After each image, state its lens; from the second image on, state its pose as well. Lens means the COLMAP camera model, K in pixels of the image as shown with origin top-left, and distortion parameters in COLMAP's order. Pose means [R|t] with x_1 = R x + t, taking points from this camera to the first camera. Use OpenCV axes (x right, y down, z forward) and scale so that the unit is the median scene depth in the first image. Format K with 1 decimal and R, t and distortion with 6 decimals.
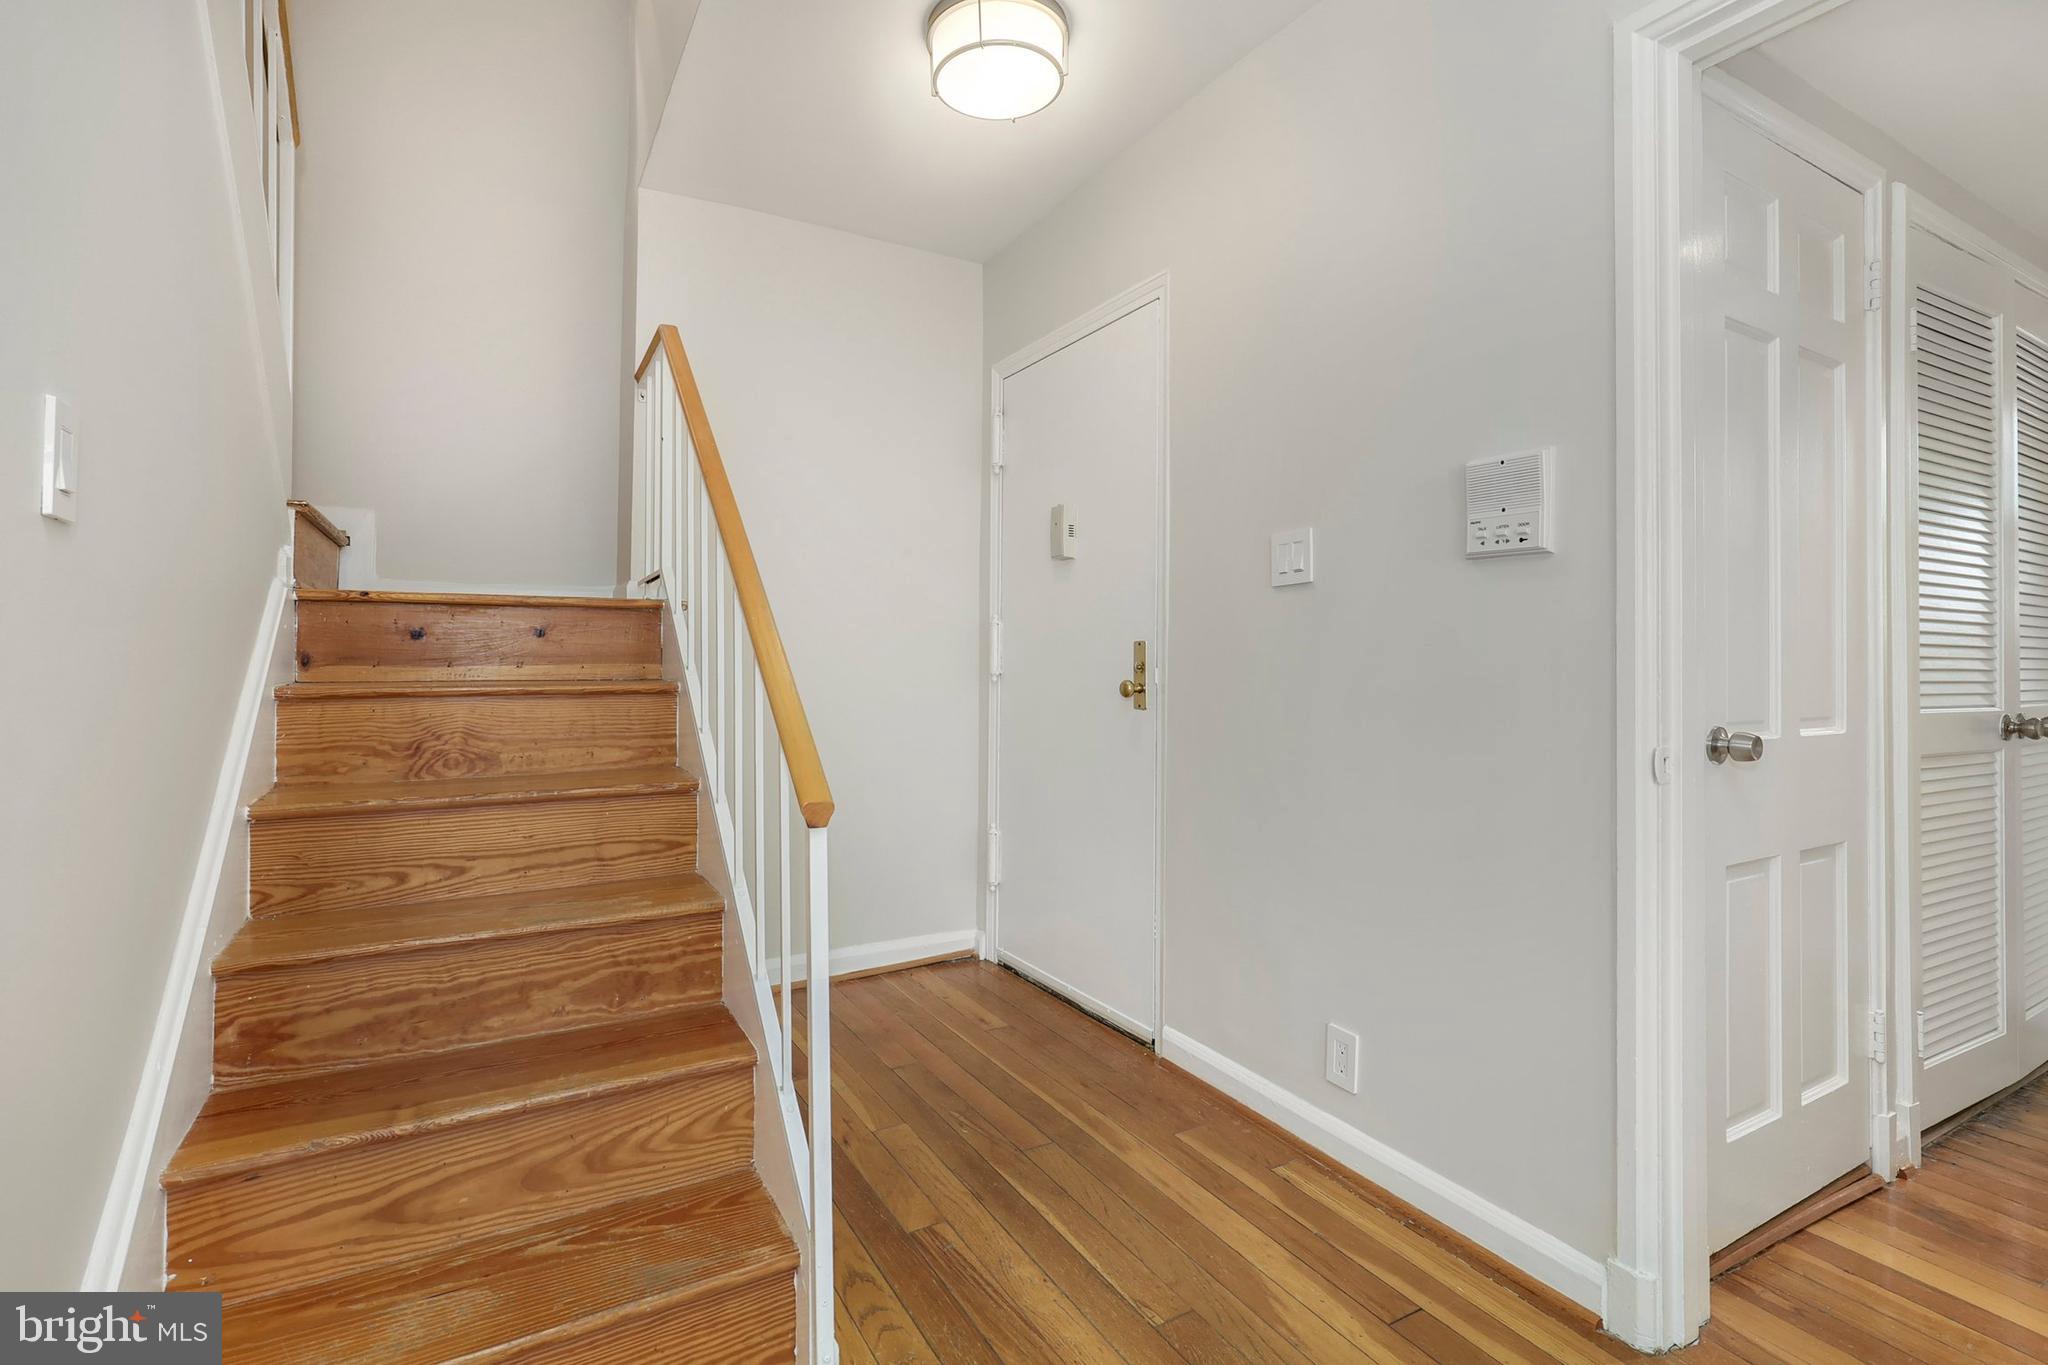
lens RADIAL K [[945.2, 0, 997.0], [0, 945.2, 644.5], [0, 0, 1]] dist [0.001474, 0.007203]
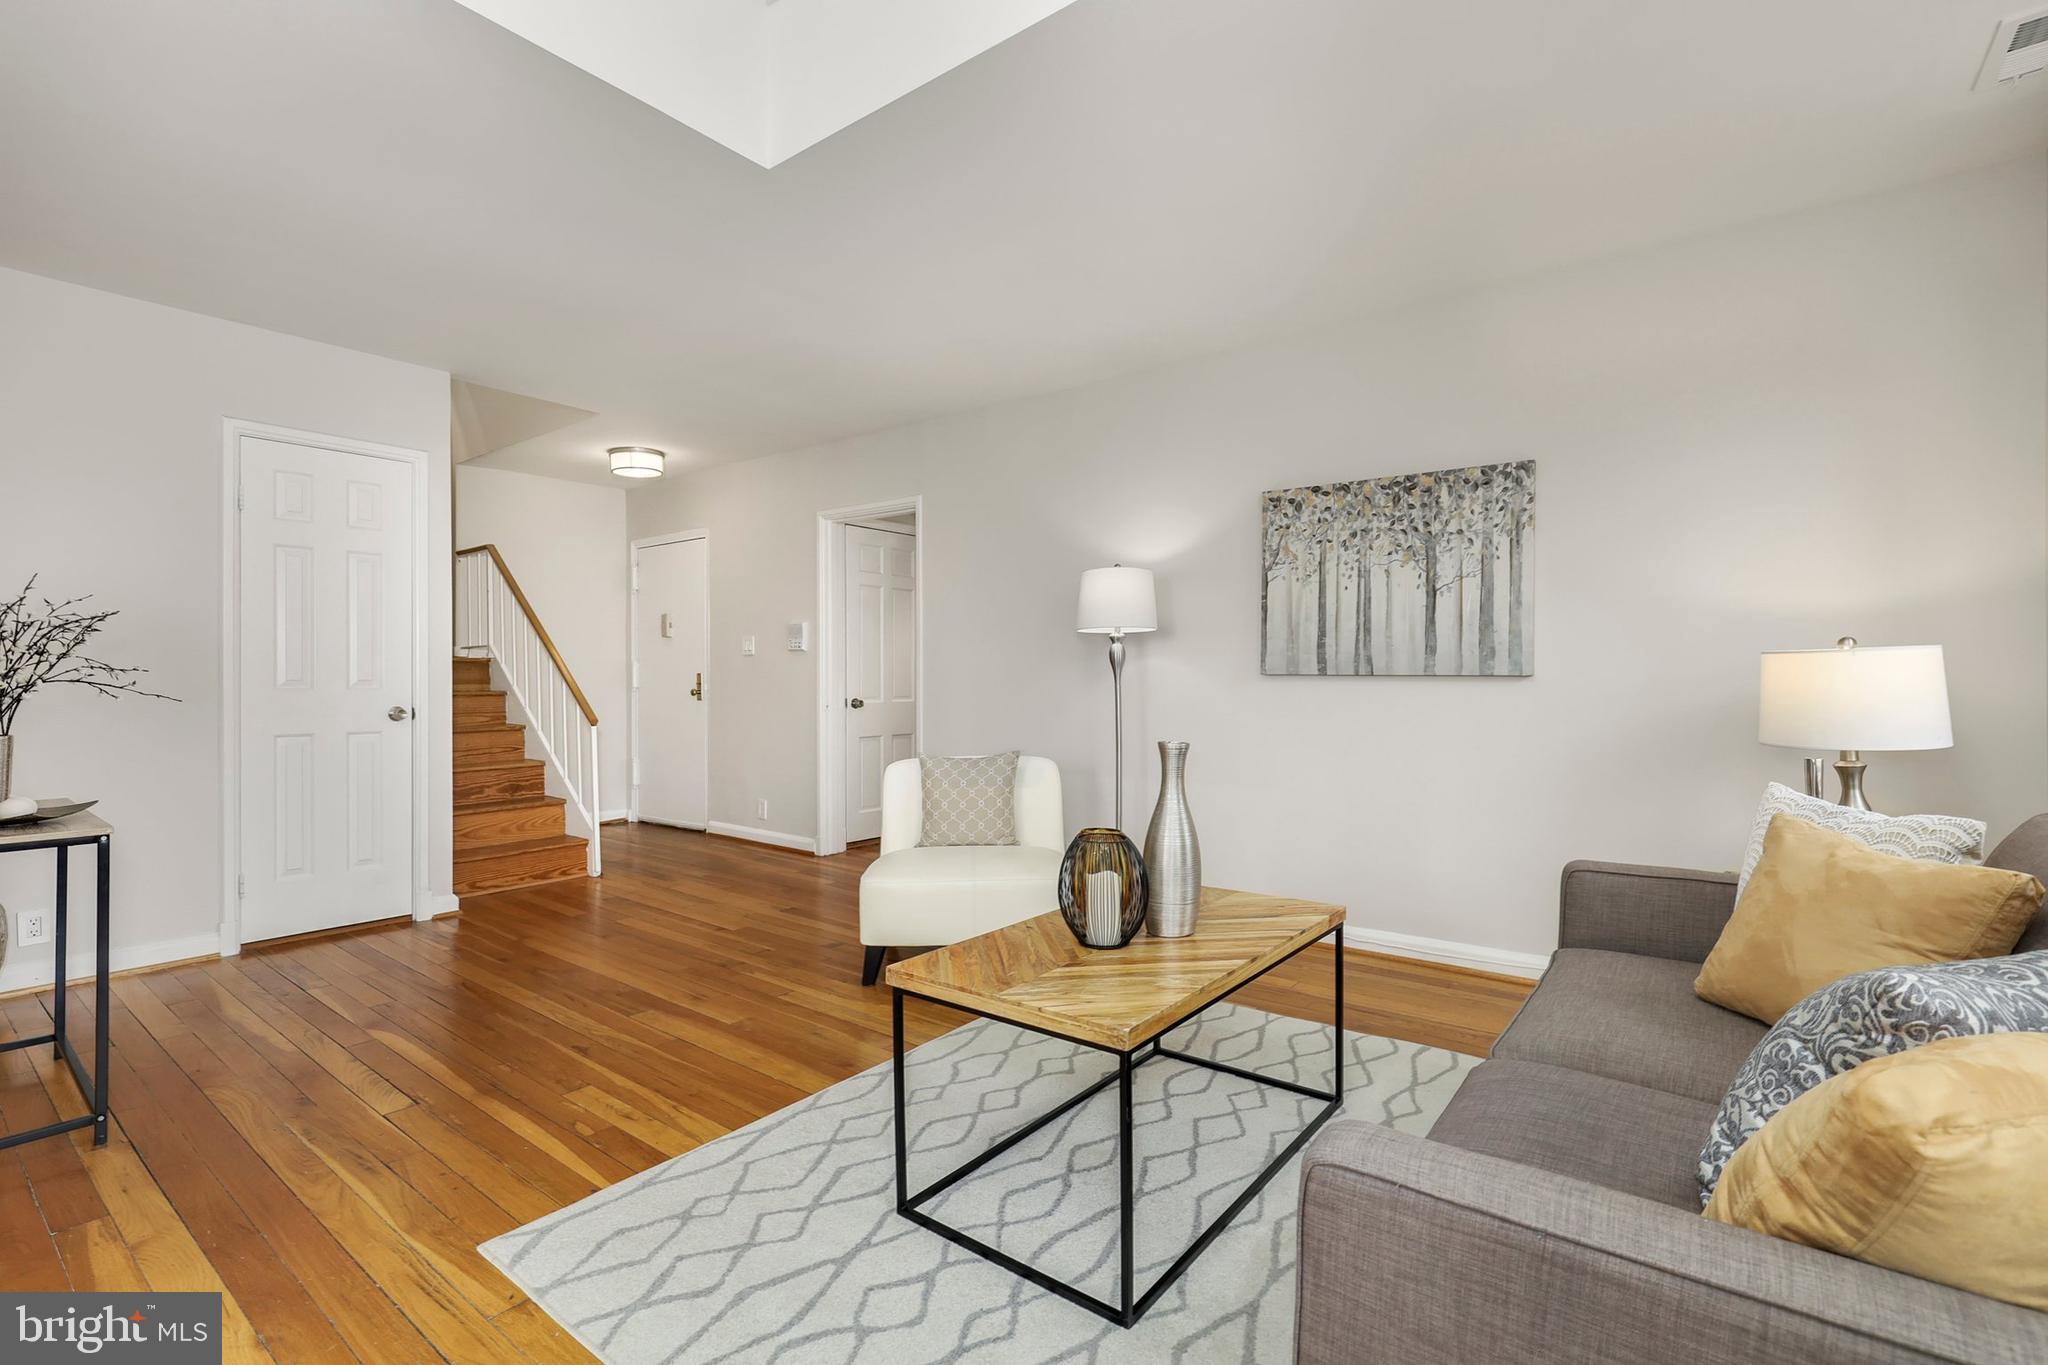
lens RADIAL K [[942.9, 0, 1010.9], [0, 942.9, 678.8], [0, 0, 1]] dist [0.000304, 0.000666]
pose [[0.921427, -0.010923, 0.388399, -0.085661], [0.003589, 0.999801, 0.019604, -0.050985], [-0.388536, -0.016670, 0.921283, -2.398845]]
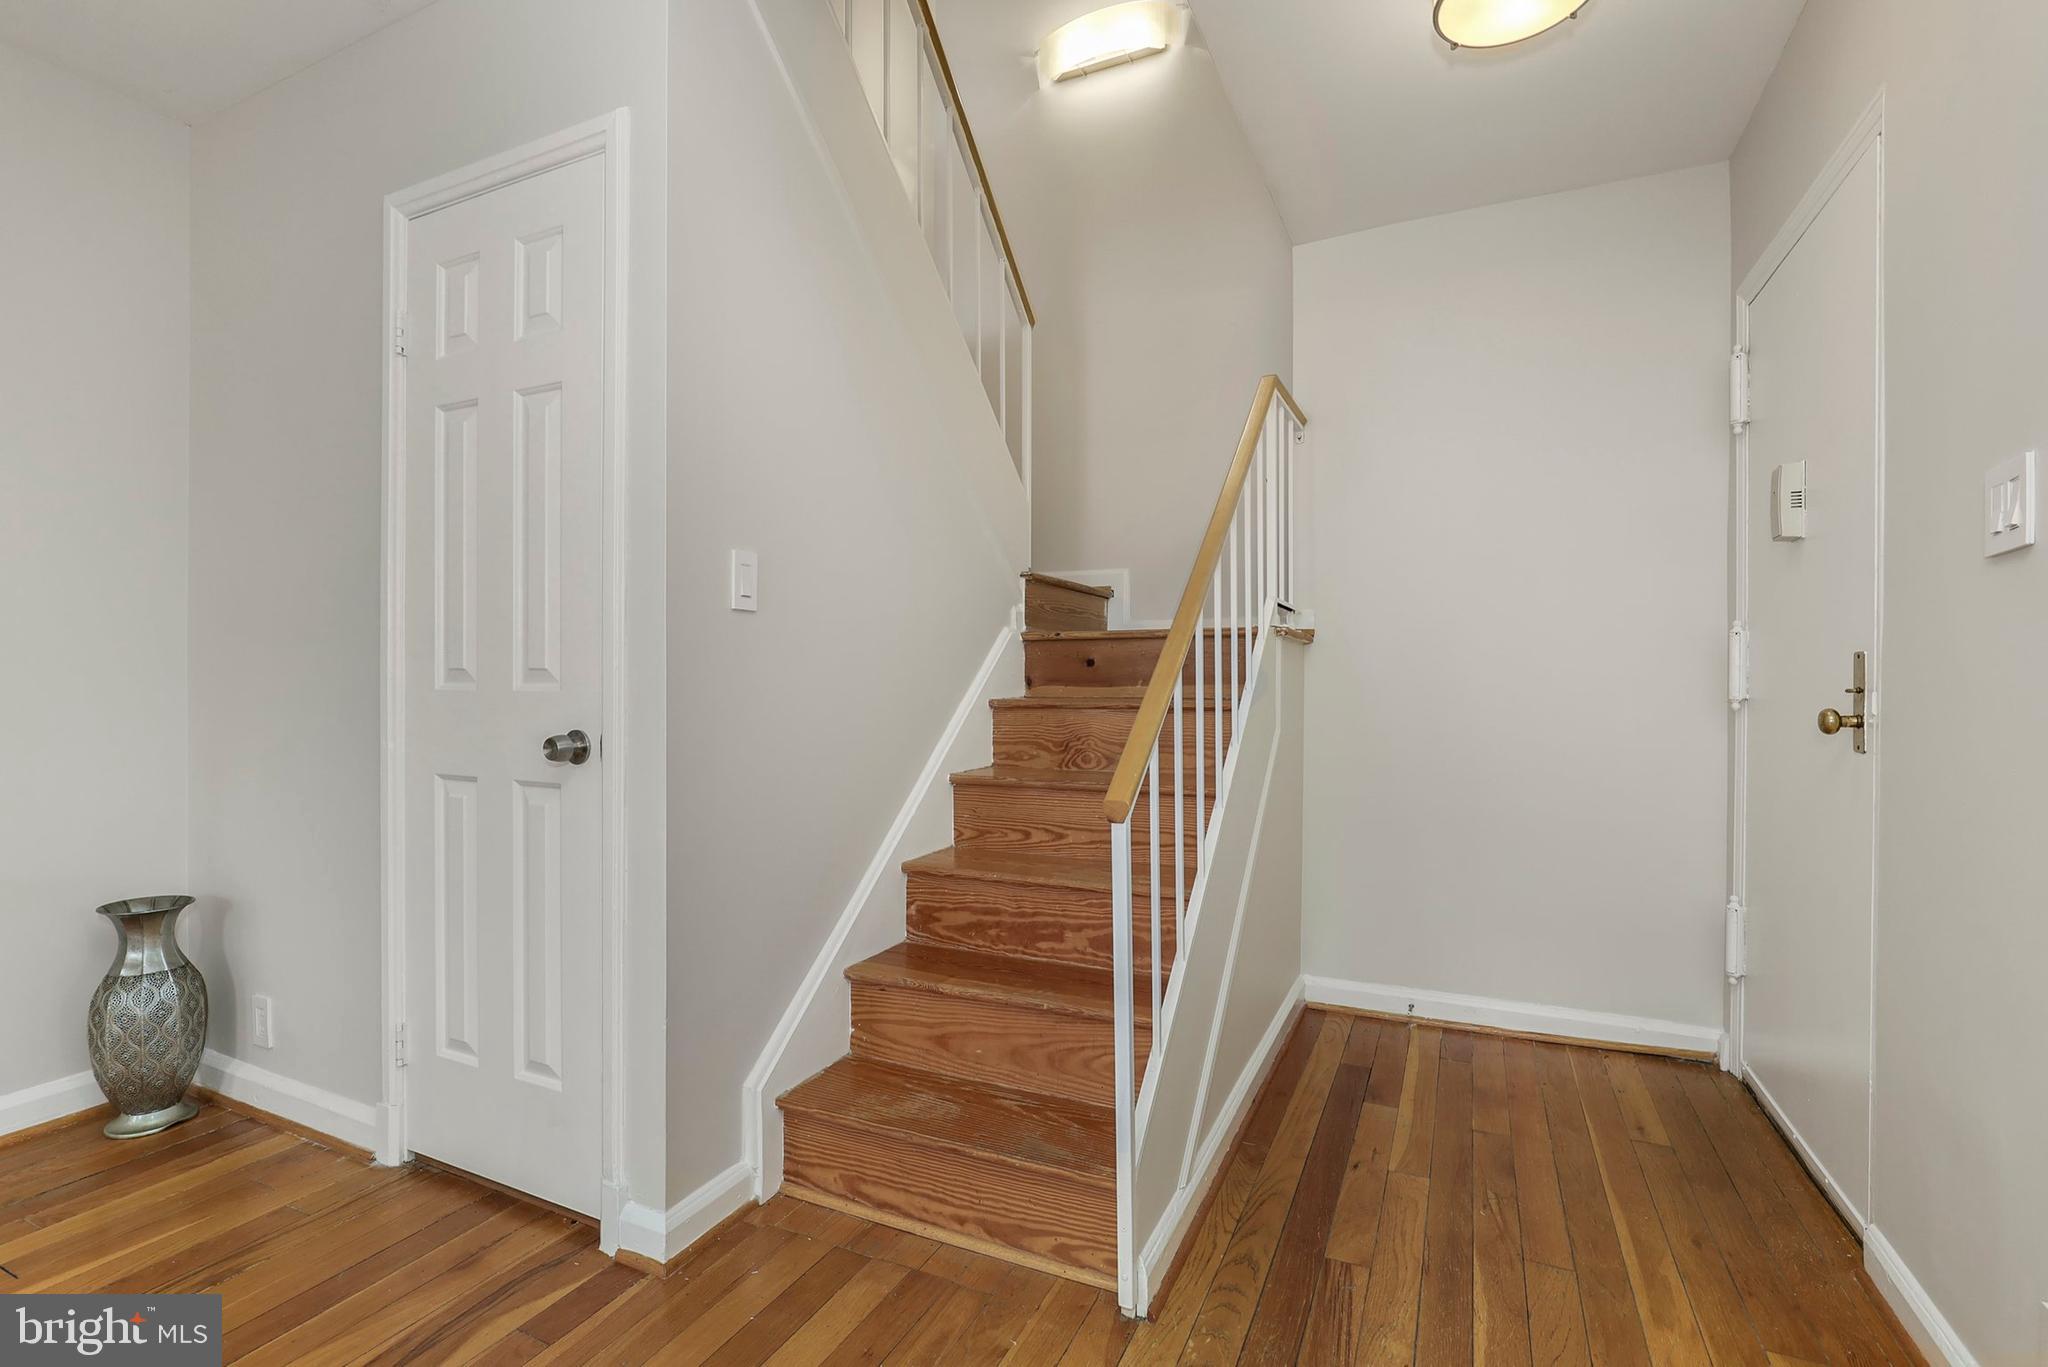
lens RADIAL K [[942.9, 0, 1010.9], [0, 942.9, 679.8], [0, 0, 1]] dist [0.000304, 0.000666]
pose [[0.582963, -0.004359, -0.812487, 0.509896], [0.013897, 0.999893, 0.004607, 0.007625], [0.812380, -0.013977, 0.582961, 0.162411]]
